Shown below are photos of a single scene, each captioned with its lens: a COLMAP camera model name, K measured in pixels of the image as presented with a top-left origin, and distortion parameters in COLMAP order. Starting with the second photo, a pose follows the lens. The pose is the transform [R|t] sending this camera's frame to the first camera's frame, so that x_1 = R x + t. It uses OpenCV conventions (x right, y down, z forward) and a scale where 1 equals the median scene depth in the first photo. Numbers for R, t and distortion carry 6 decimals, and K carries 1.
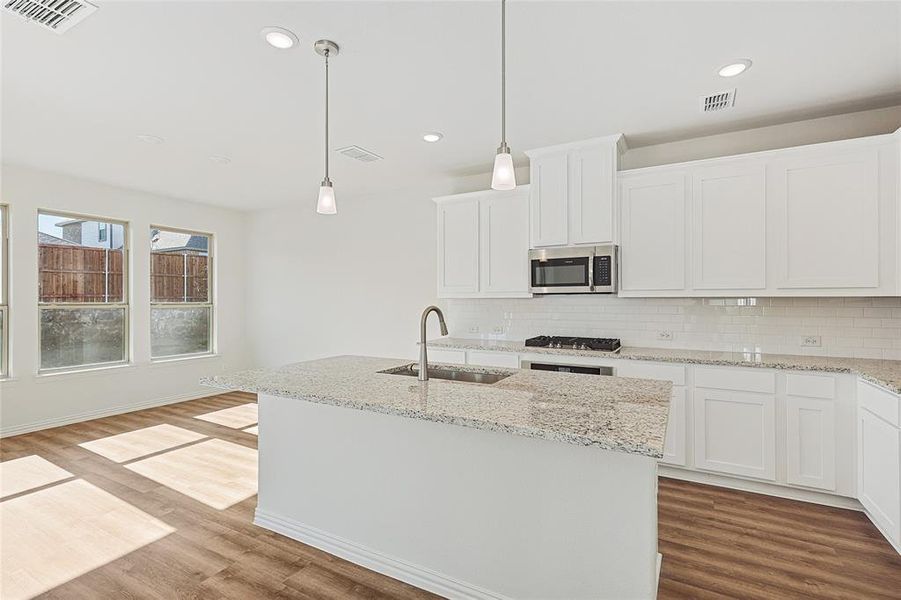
lens RADIAL K [[425.5, 0, 457.1], [0, 425.5, 297.1], [0, 0, 1]] dist [0.004543, 0.001997]
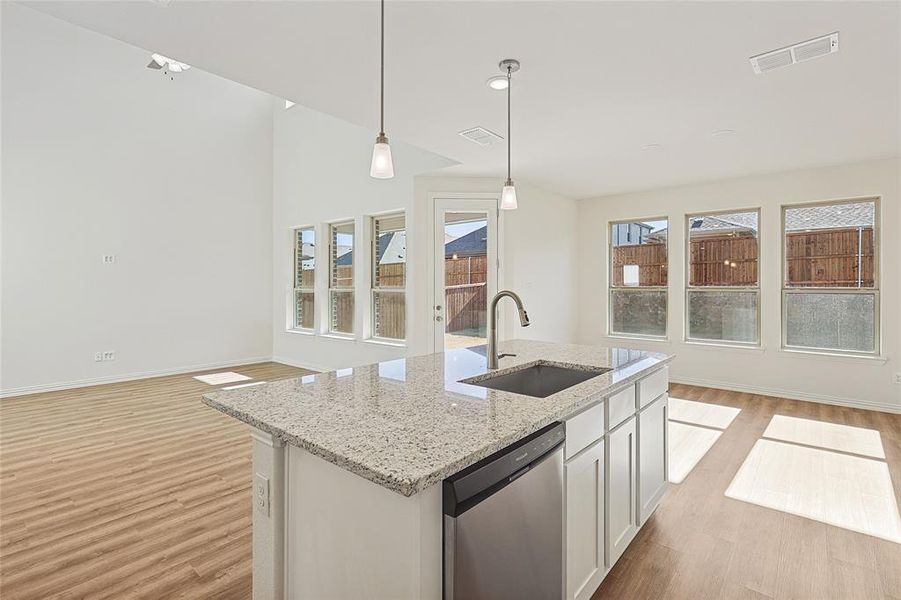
lens RADIAL K [[425.5, 0, 446.1], [0, 425.5, 282.3], [0, 0, 1]] dist [0.004543, 0.001997]
pose [[-0.216320, -0.005733, -0.976306, 0.547919], [0.006429, 0.999953, -0.007297, 0.005291], [0.976301, -0.007855, -0.216273, 0.690981]]
